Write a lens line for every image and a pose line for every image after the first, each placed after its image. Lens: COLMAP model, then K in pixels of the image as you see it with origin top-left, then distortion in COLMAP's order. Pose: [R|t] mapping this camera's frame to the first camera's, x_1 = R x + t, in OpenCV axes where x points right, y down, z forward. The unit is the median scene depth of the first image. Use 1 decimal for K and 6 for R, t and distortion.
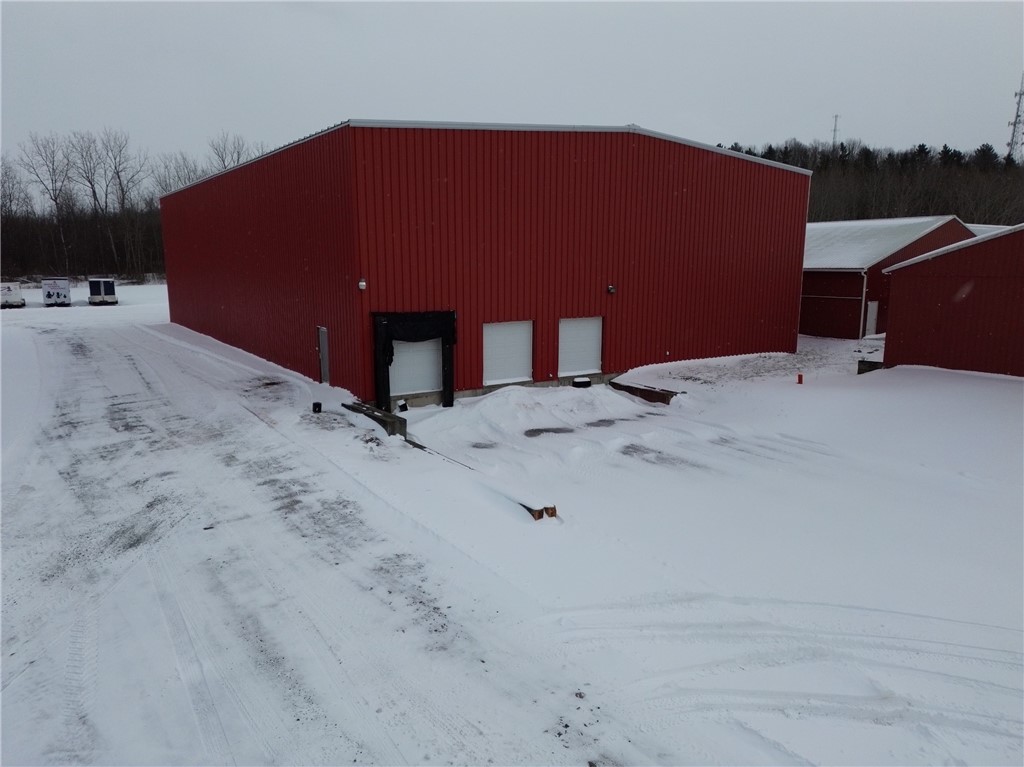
lens RADIAL K [[701.4, 0, 510.1], [0, 701.4, 379.6], [0, 0, 1]] dist [0.077716, -0.078760]
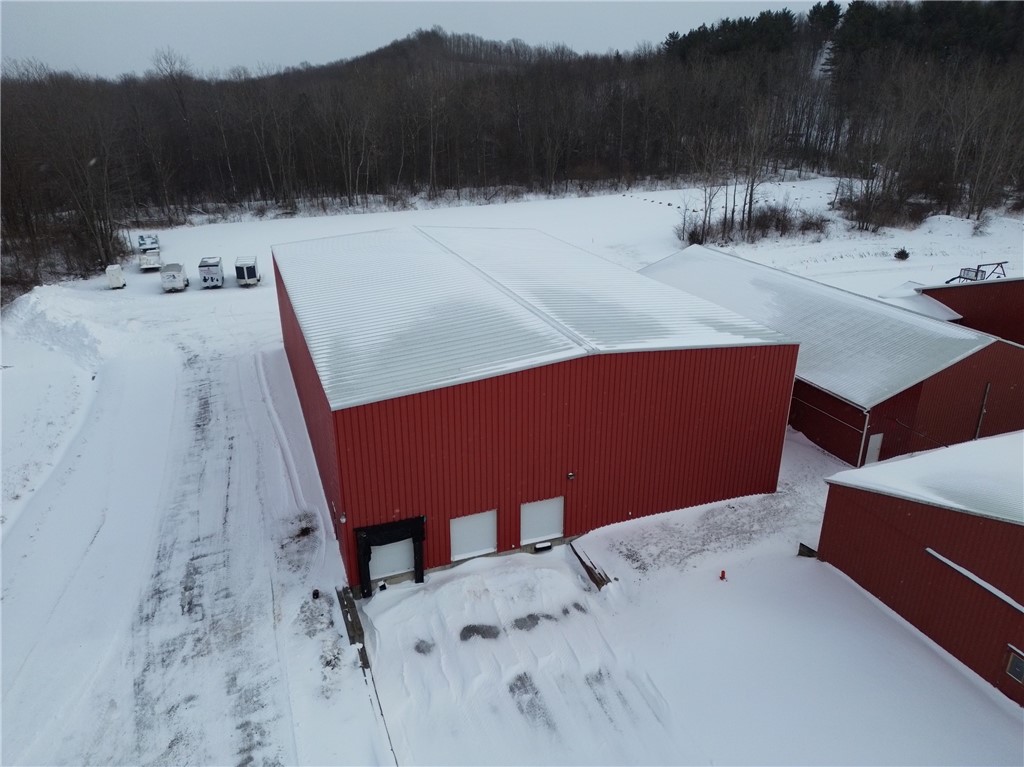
lens RADIAL K [[701.4, 0, 510.6], [0, 701.4, 377.9], [0, 0, 1]] dist [0.077716, -0.078760]
pose [[0.974445, 0.080262, -0.209797, 0.303636], [-0.037221, 0.978767, 0.201566, -0.571534], [0.221521, -0.188606, 0.956743, -0.140920]]
